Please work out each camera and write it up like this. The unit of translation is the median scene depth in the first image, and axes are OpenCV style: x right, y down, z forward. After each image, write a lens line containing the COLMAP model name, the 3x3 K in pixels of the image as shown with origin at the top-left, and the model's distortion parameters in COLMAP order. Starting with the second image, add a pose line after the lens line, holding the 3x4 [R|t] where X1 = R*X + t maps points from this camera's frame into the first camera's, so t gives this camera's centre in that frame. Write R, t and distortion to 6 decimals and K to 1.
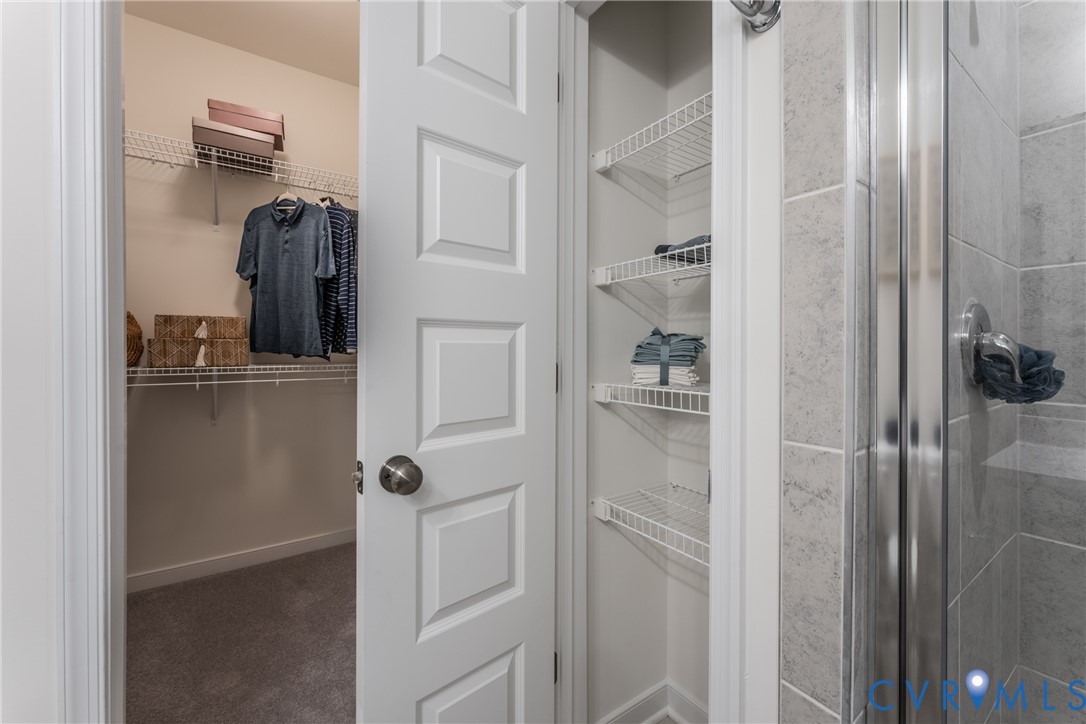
lens RADIAL K [[436.3, 0, 548.1], [0, 436.3, 346.1], [0, 0, 1]] dist [-0.002061, -0.000150]
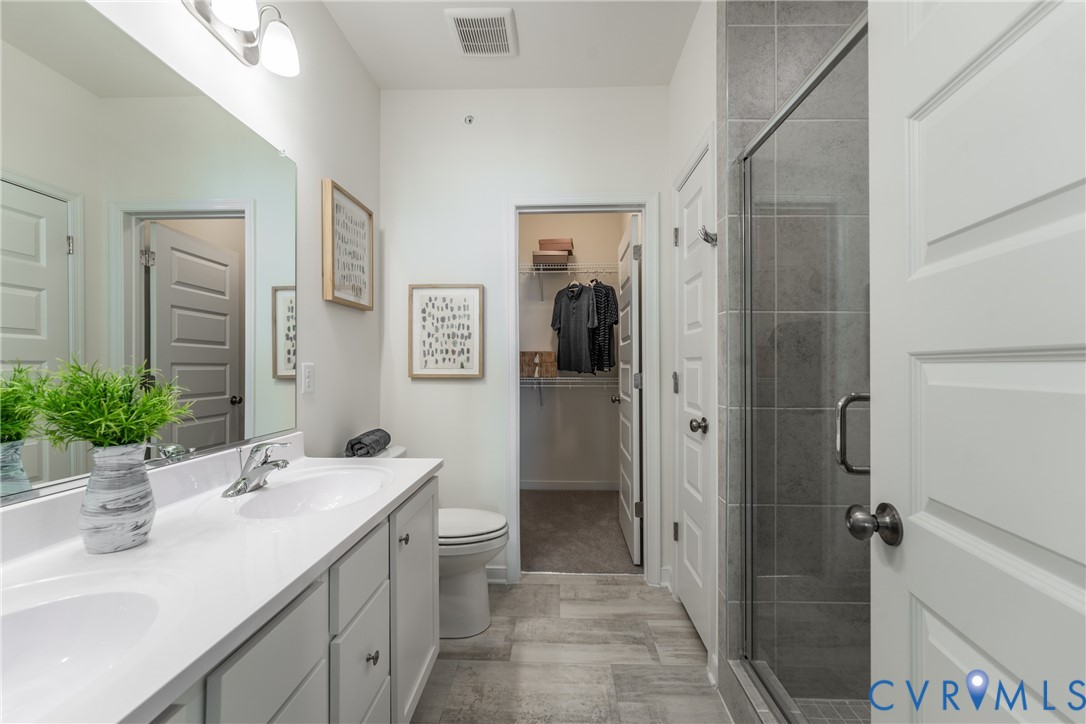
lens RADIAL K [[426.5, 0, 543.0], [0, 426.5, 362.0], [0, 0, 1]] dist [-0.001016, -0.000031]
pose [[0.800974, -0.009455, -0.598624, 0.353600], [0.002174, 0.999915, -0.012885, 0.002745], [0.598695, 0.009019, 0.800926, -0.489552]]
